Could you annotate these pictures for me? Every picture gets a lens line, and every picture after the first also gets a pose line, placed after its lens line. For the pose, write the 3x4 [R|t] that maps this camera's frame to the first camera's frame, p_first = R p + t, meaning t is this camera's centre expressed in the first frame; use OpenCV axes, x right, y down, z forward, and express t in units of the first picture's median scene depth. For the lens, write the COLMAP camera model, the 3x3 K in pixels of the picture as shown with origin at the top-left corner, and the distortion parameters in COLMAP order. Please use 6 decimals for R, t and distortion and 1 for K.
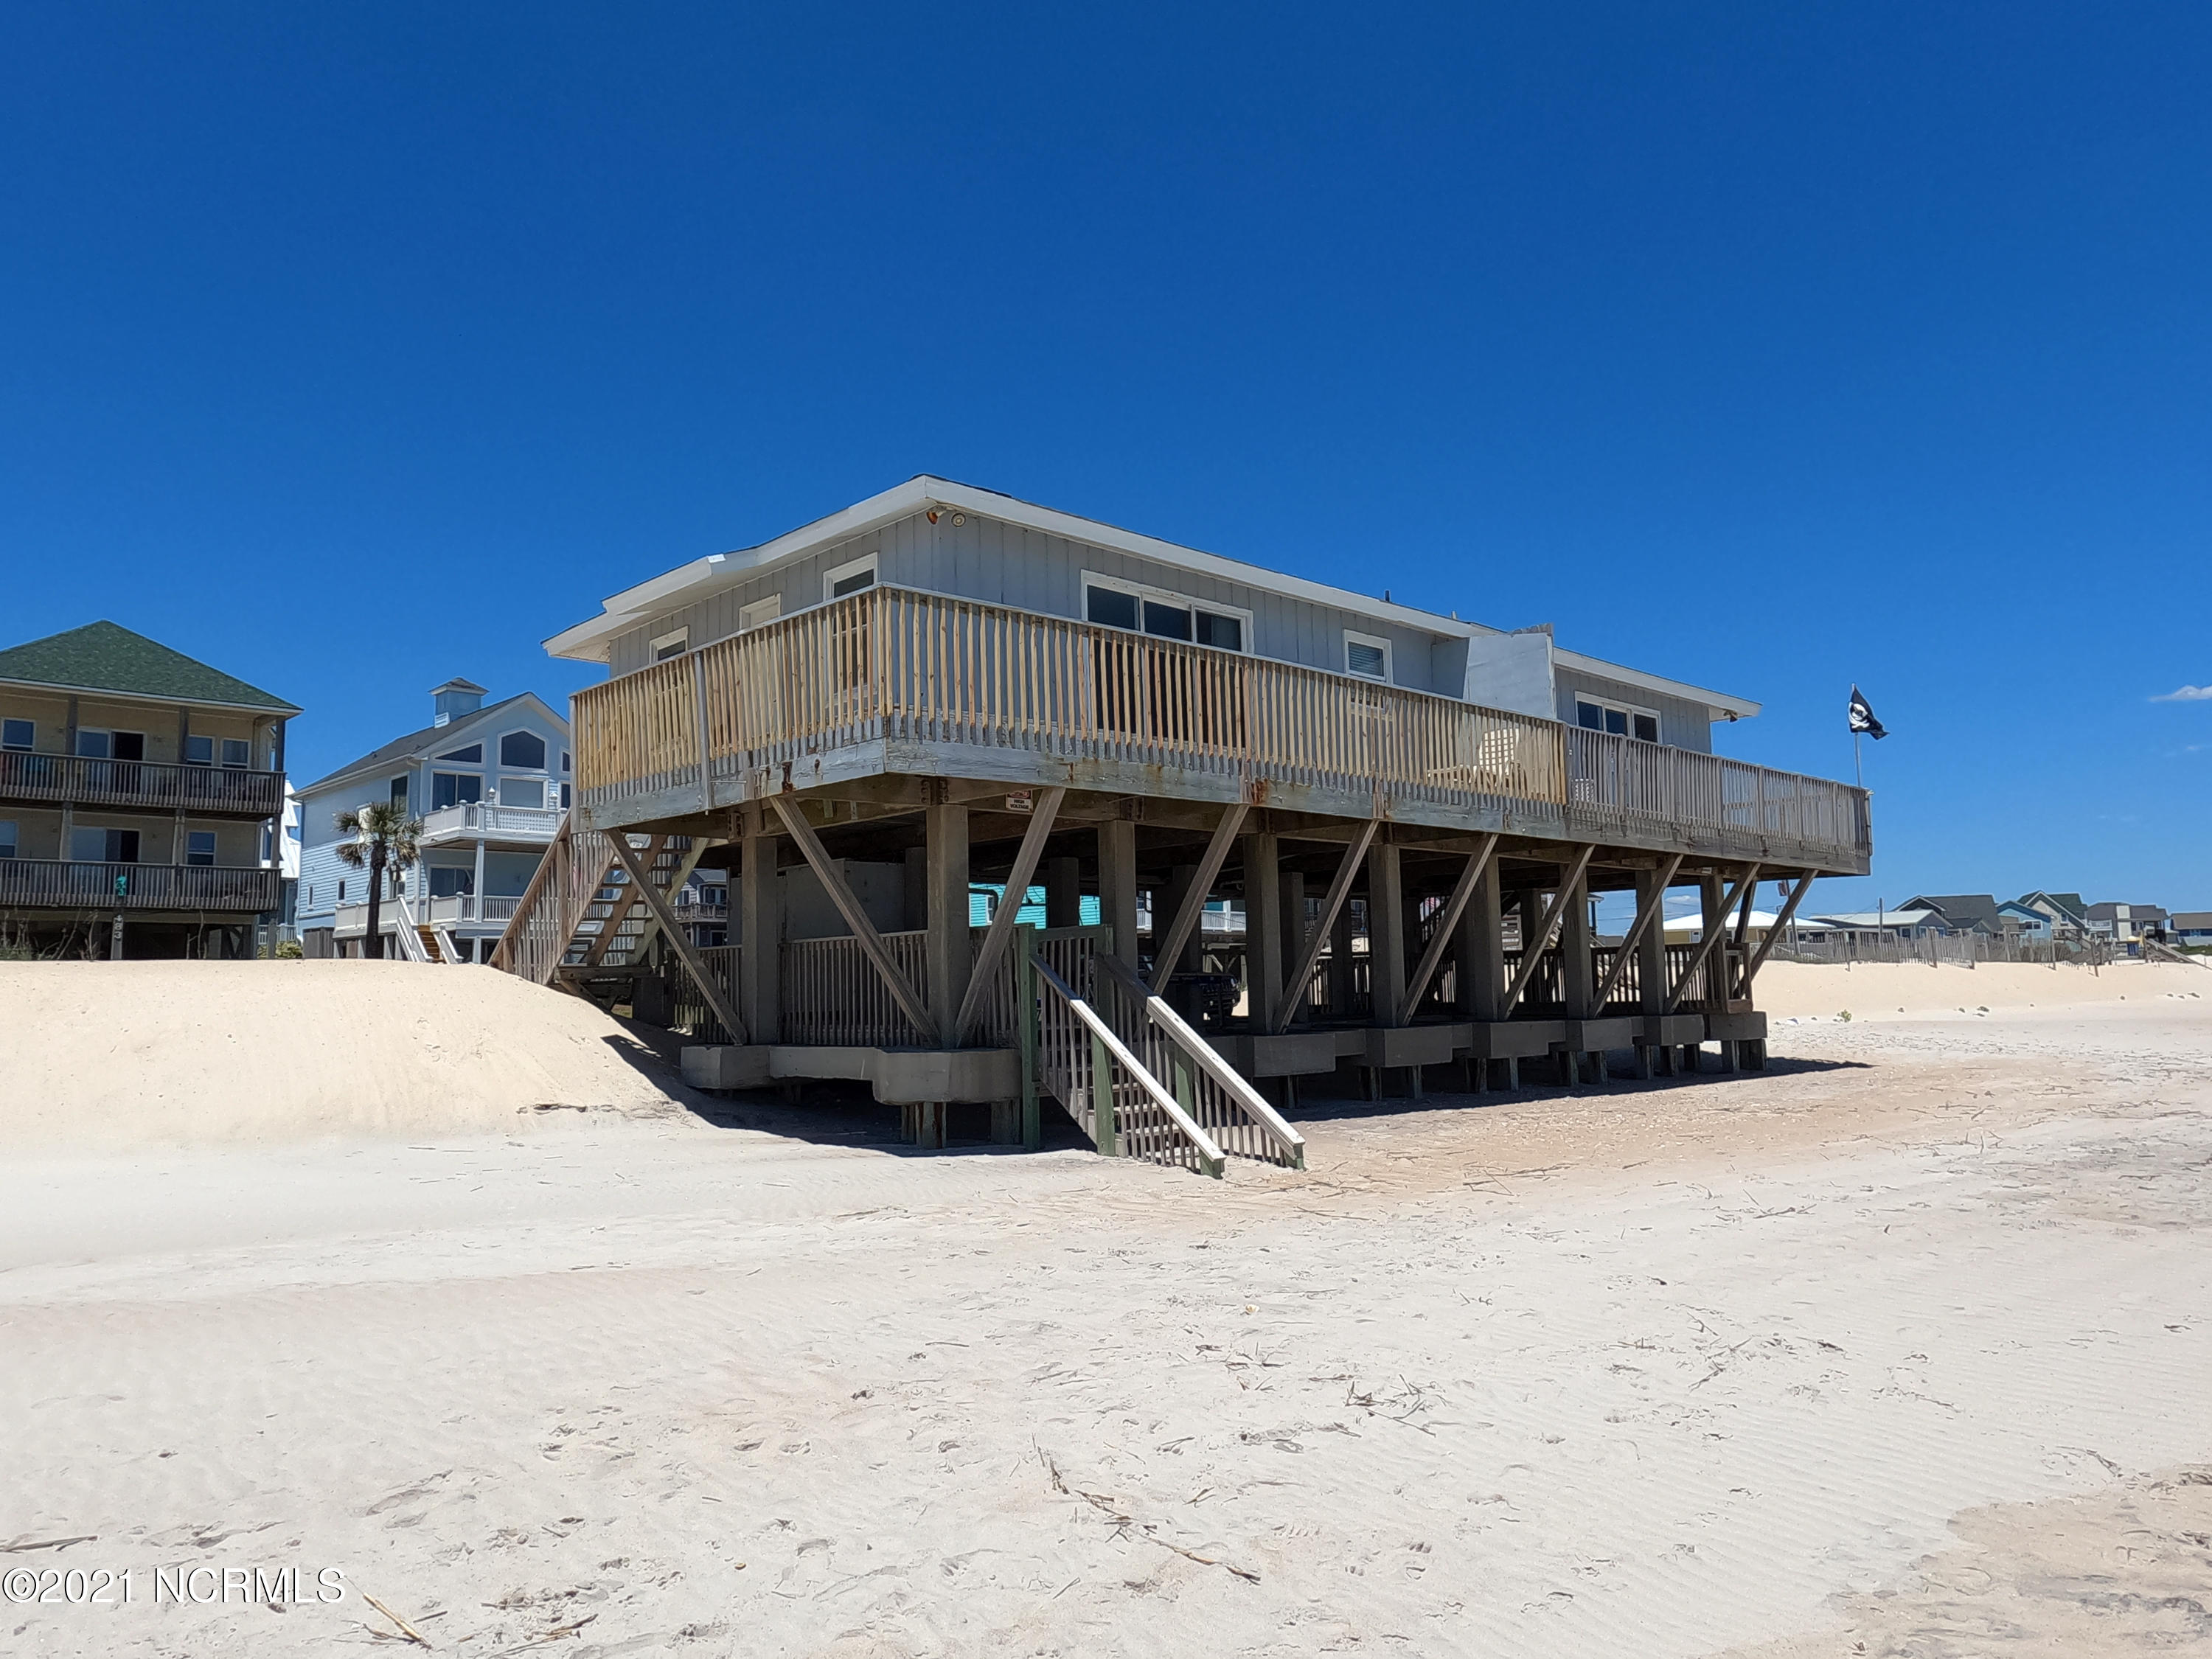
lens RADIAL K [[1495.9, 0, 1102.1], [0, 1495.9, 830.3], [0, 0, 1]] dist [0.006355, -0.001985]
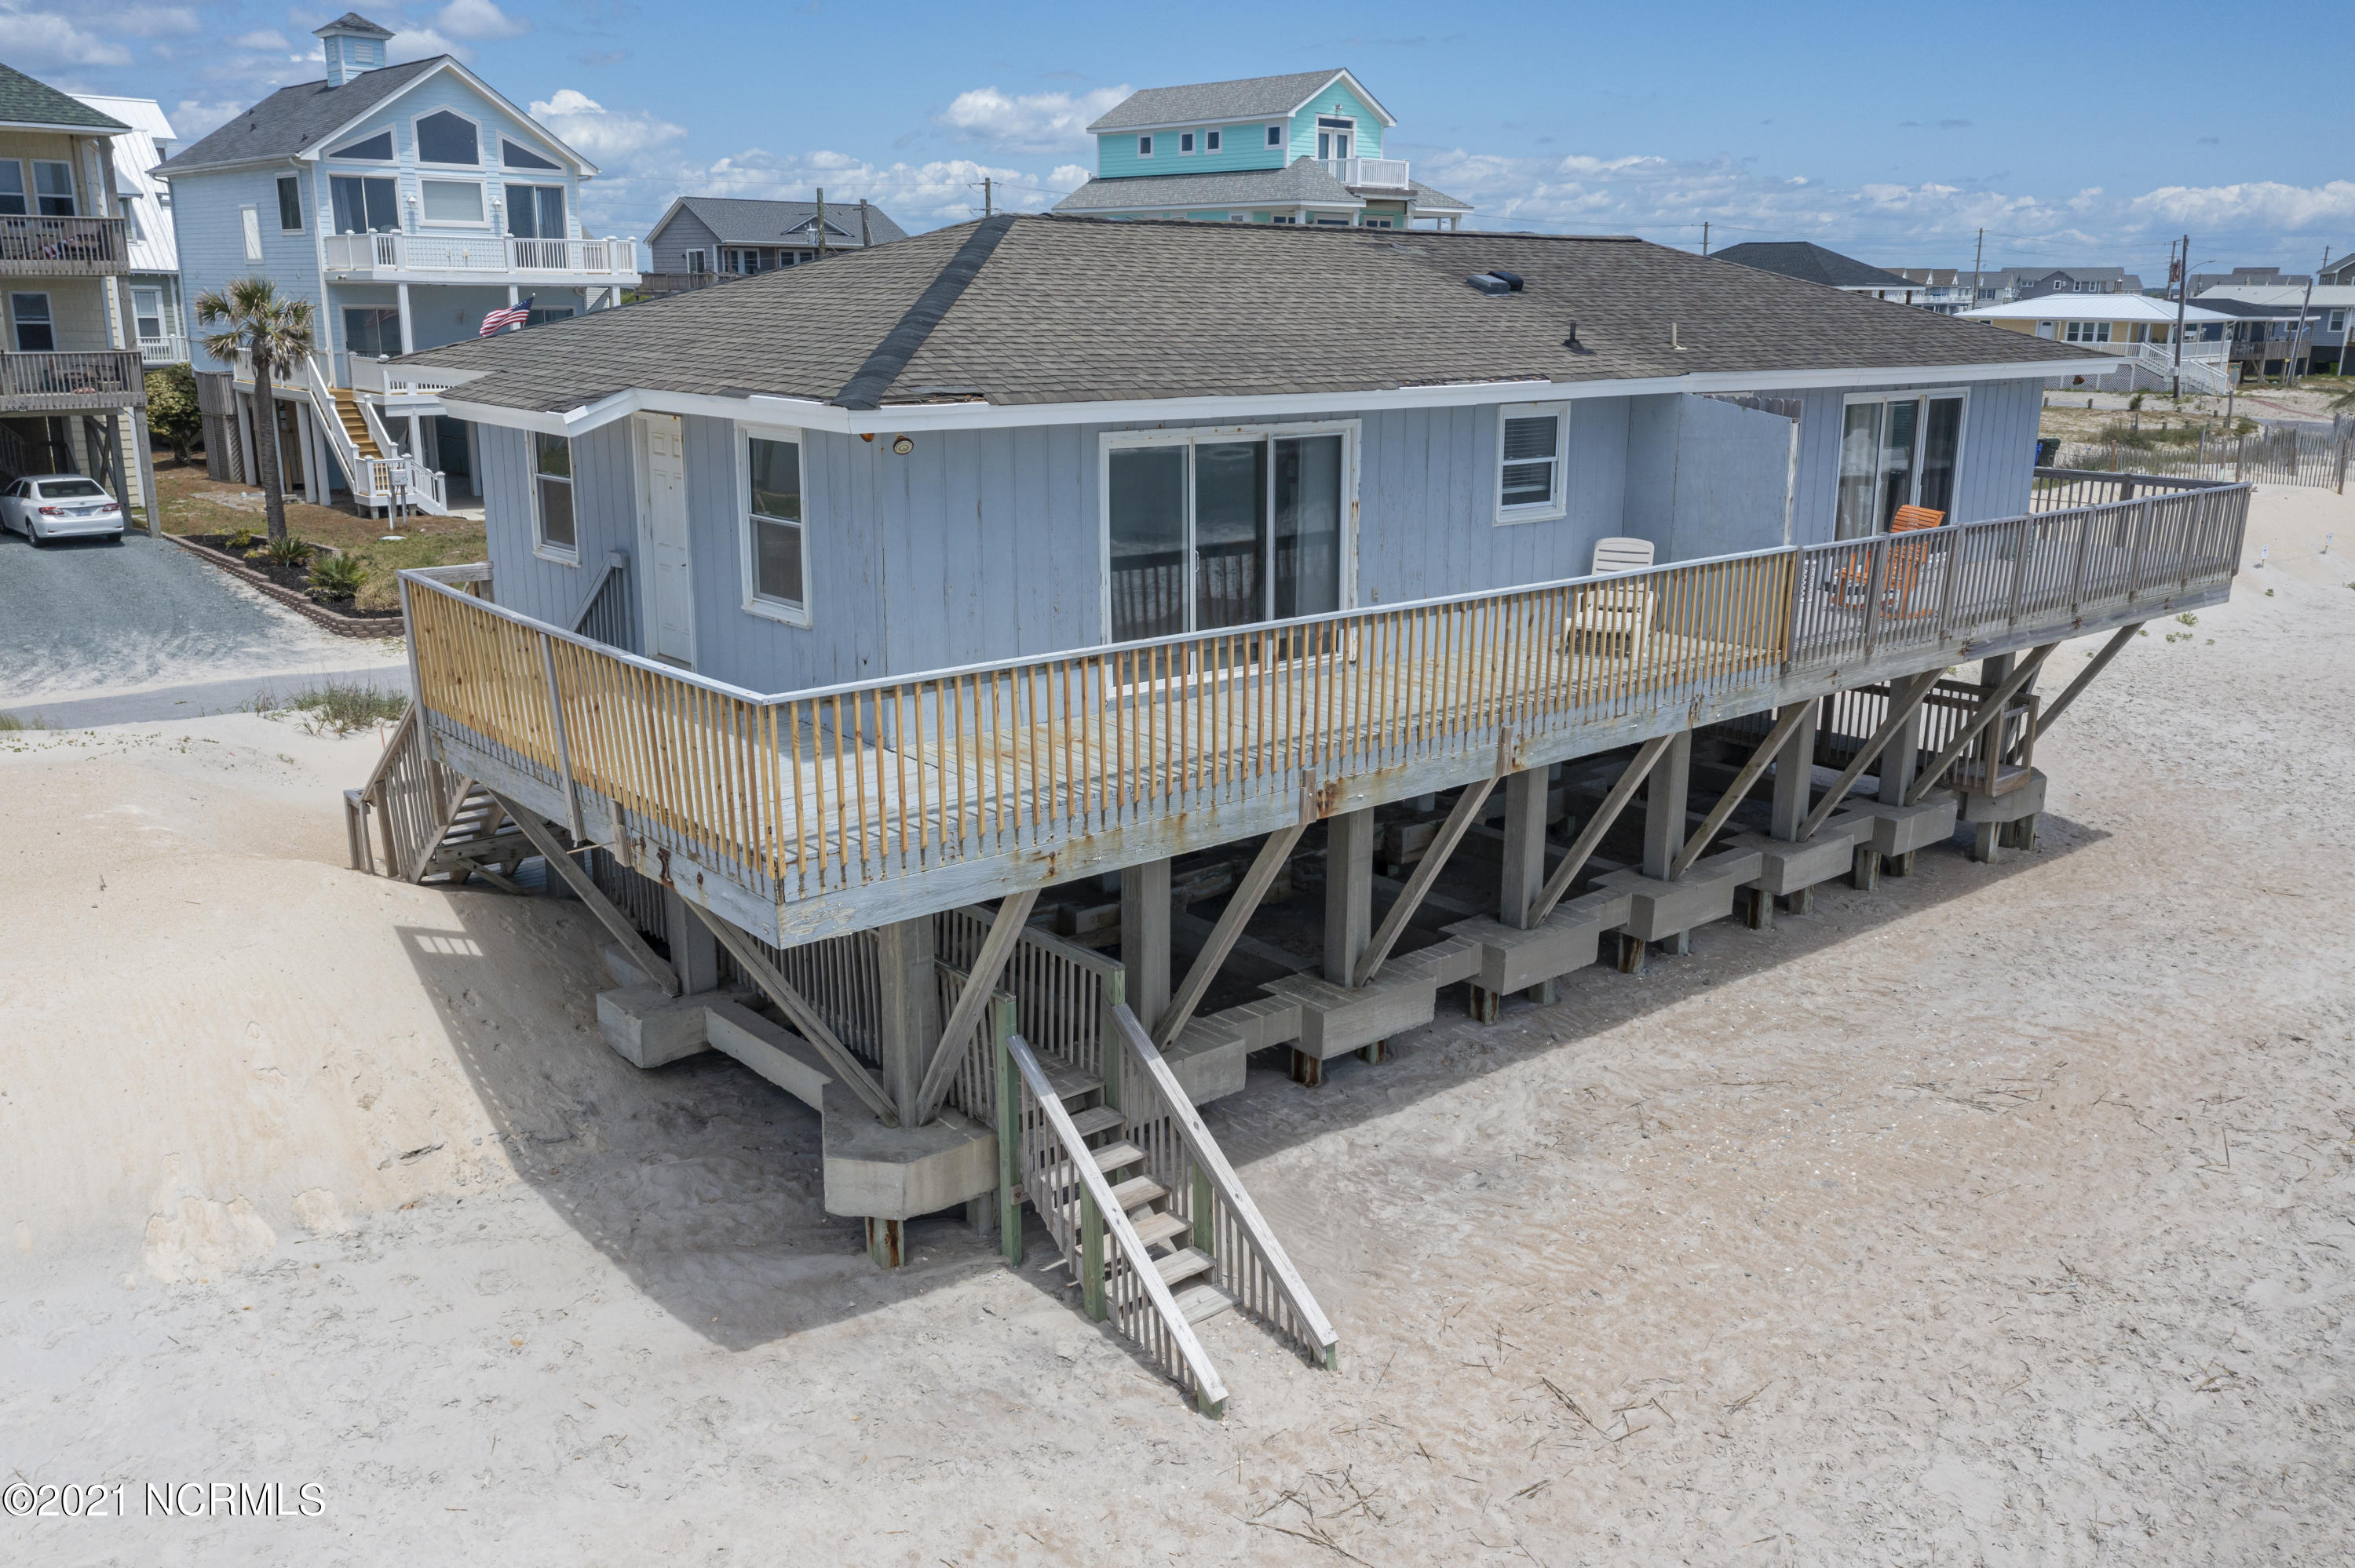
lens RADIAL K [[1886.0, 0, 1177.5], [0, 1886.0, 784.0], [0, 0, 1]] dist [0.000281, 0.008522]
pose [[0.998656, 0.037504, -0.035781, 0.055259], [-0.022300, 0.934003, 0.356569, -0.313278], [0.046792, -0.355292, 0.933583, 0.124239]]
